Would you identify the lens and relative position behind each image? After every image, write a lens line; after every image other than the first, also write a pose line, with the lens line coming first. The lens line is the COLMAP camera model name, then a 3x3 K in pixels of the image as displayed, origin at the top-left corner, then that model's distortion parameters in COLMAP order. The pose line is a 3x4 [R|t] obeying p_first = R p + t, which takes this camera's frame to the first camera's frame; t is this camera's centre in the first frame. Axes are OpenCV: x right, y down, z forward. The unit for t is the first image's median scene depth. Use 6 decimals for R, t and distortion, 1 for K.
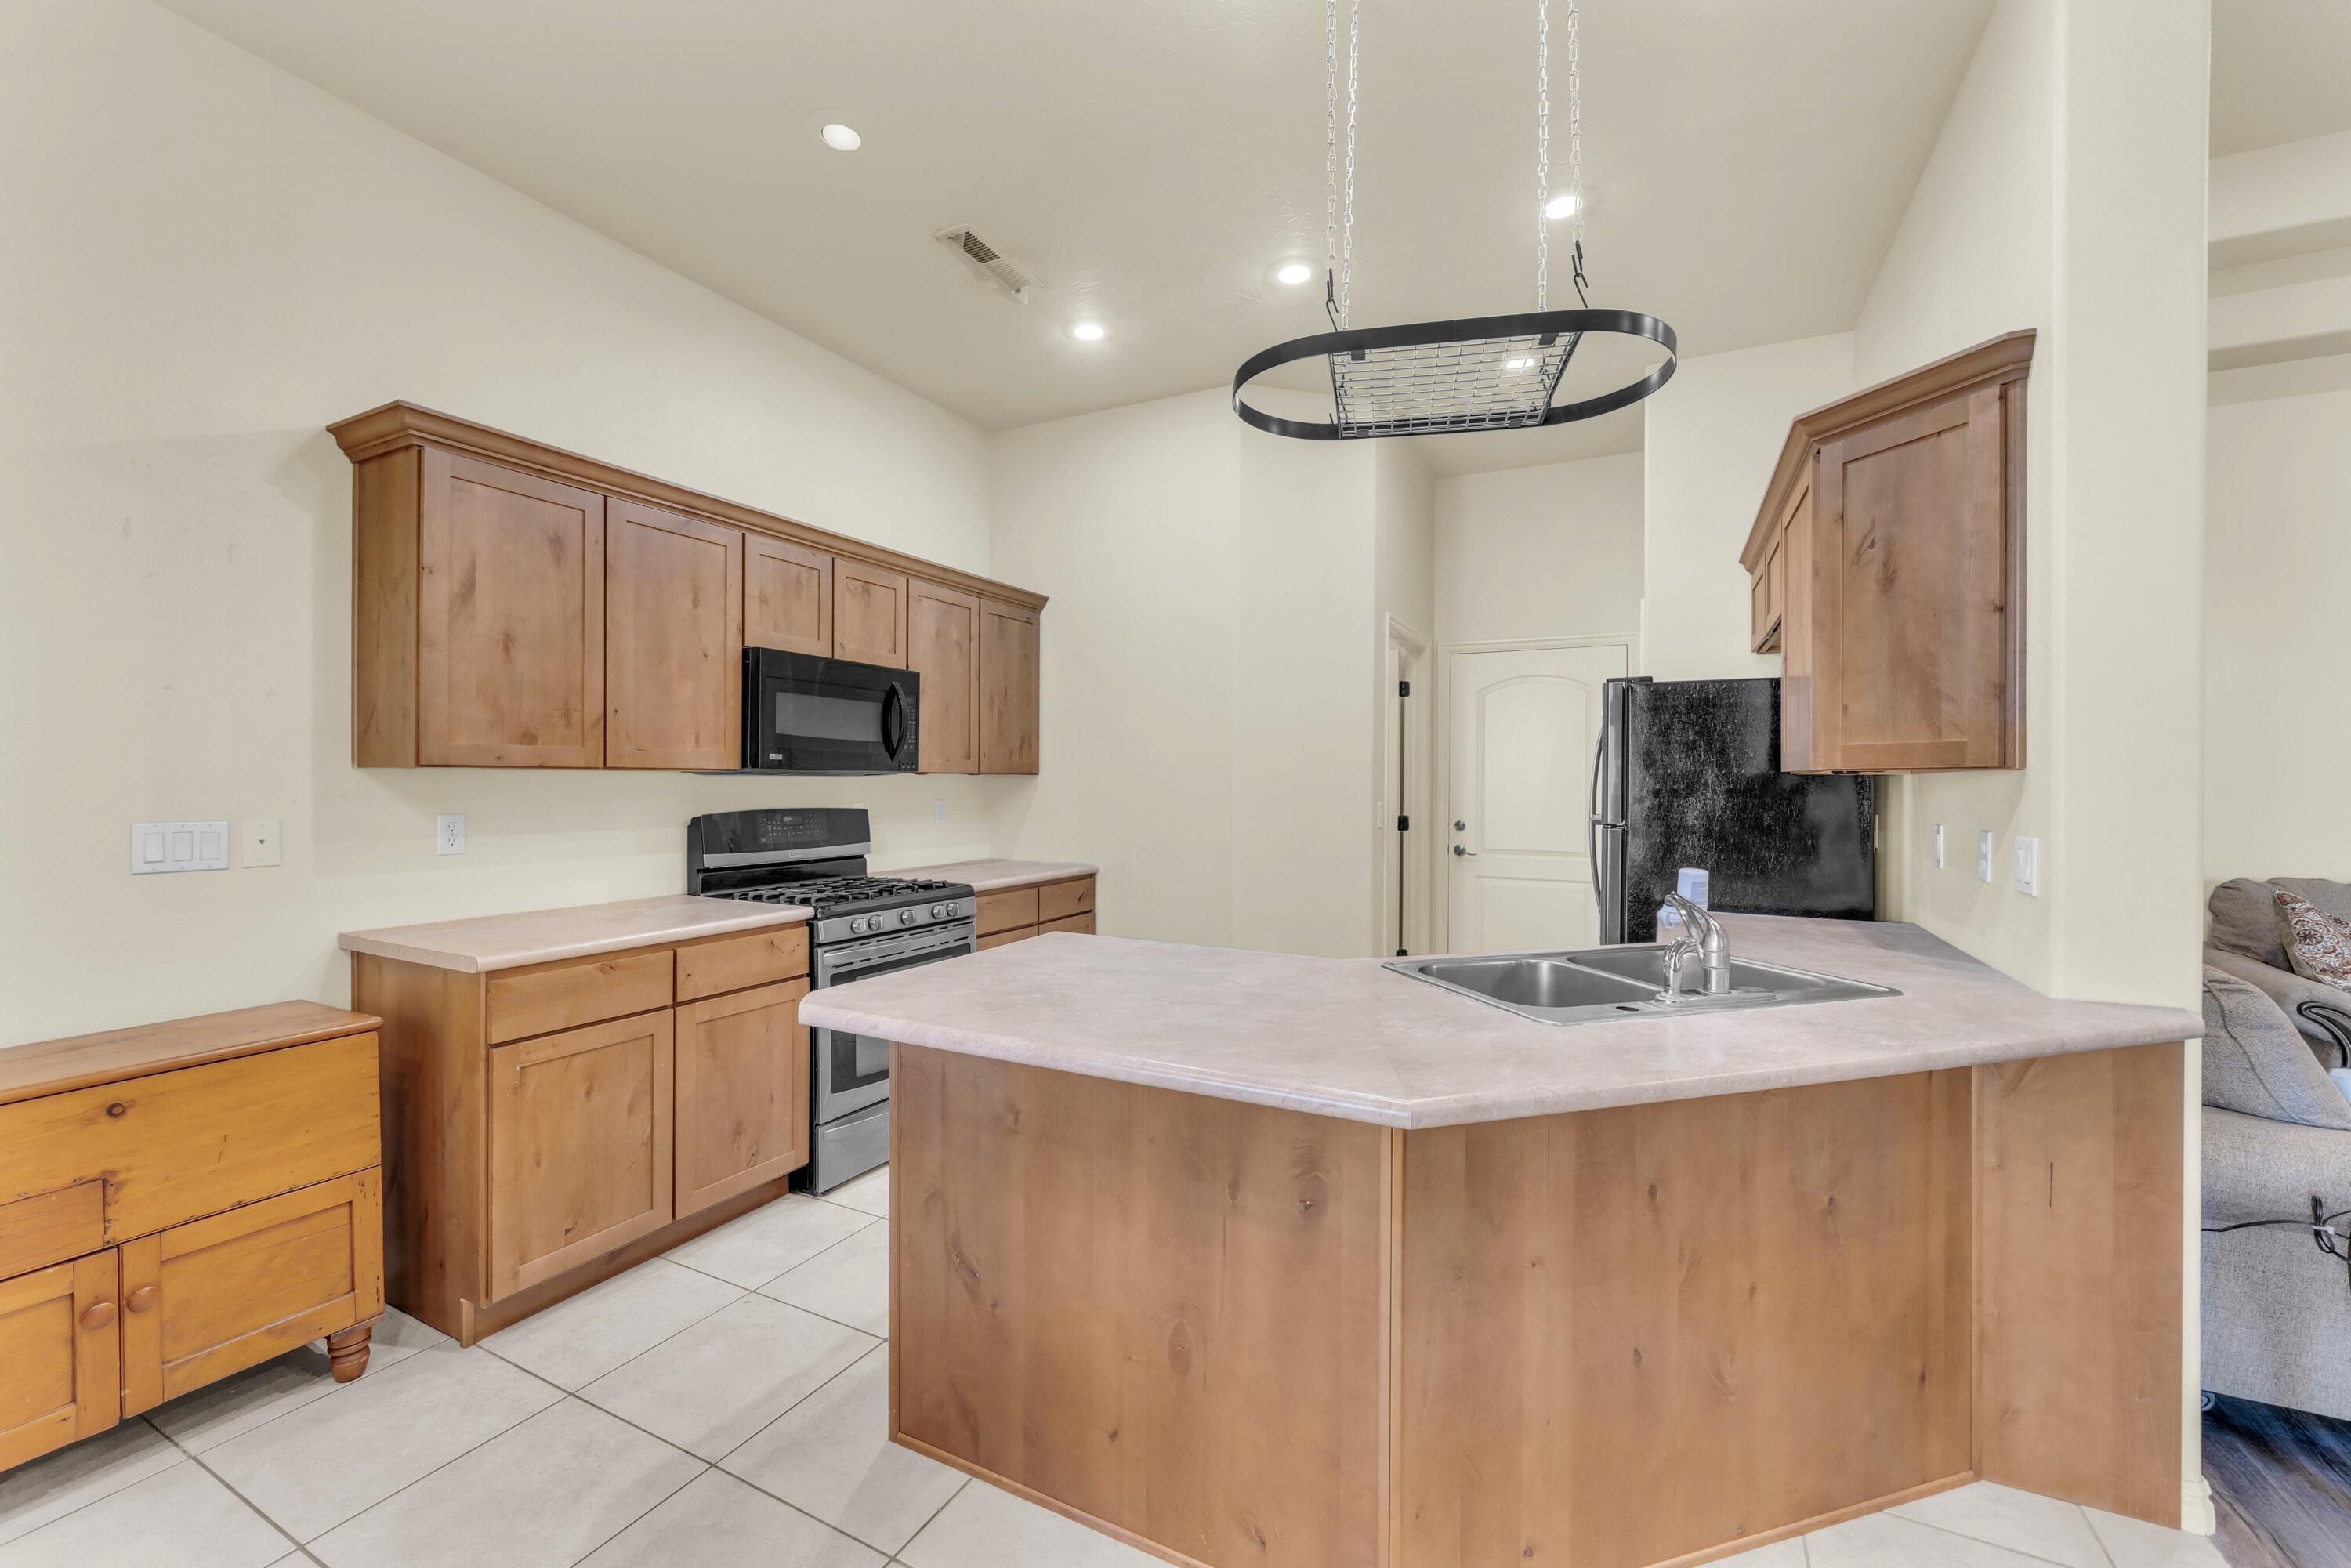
lens RADIAL K [[916.0, 0, 1176.9], [0, 916.0, 789.9], [0, 0, 1]] dist [-0.002461, -0.000345]
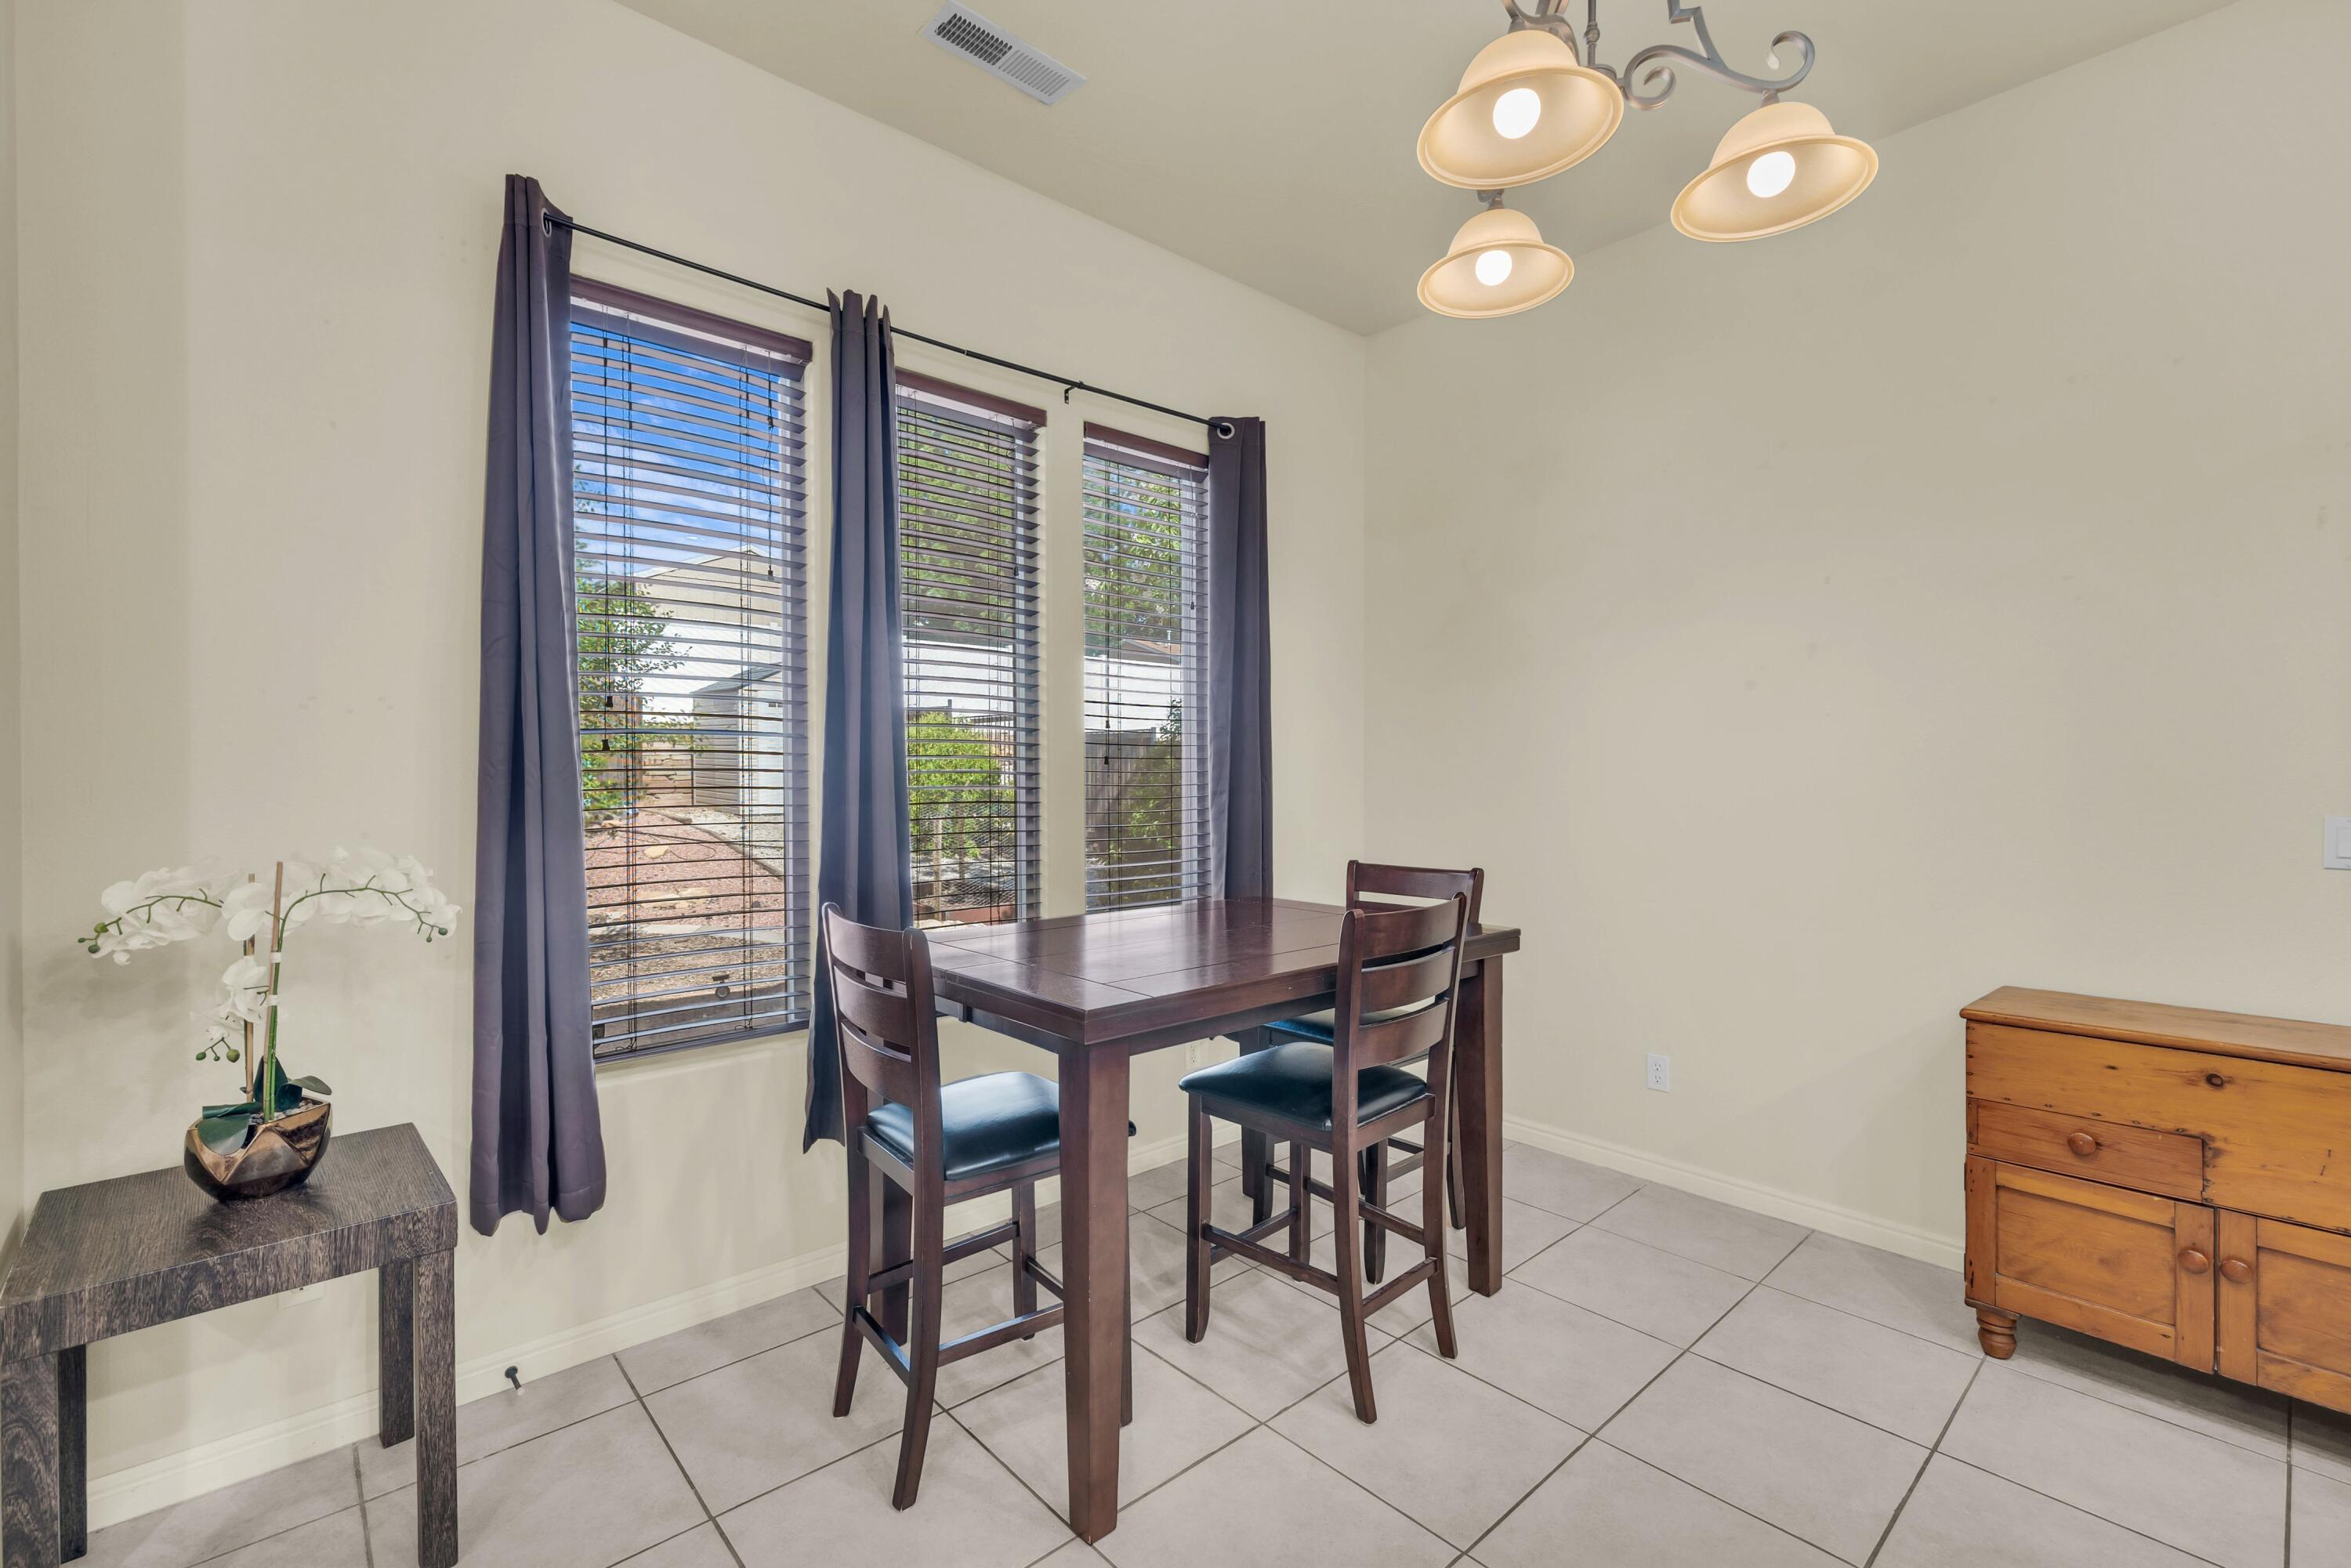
lens RADIAL K [[1010.2, 0, 1162.3], [0, 1010.2, 786.0], [0, 0, 1]] dist [-0.002885, -0.000314]
pose [[-0.362631, 0.010672, -0.931872, 0.362055], [-0.009022, 0.999847, 0.014961, -0.001091], [0.931889, 0.013833, -0.362479, 0.257091]]
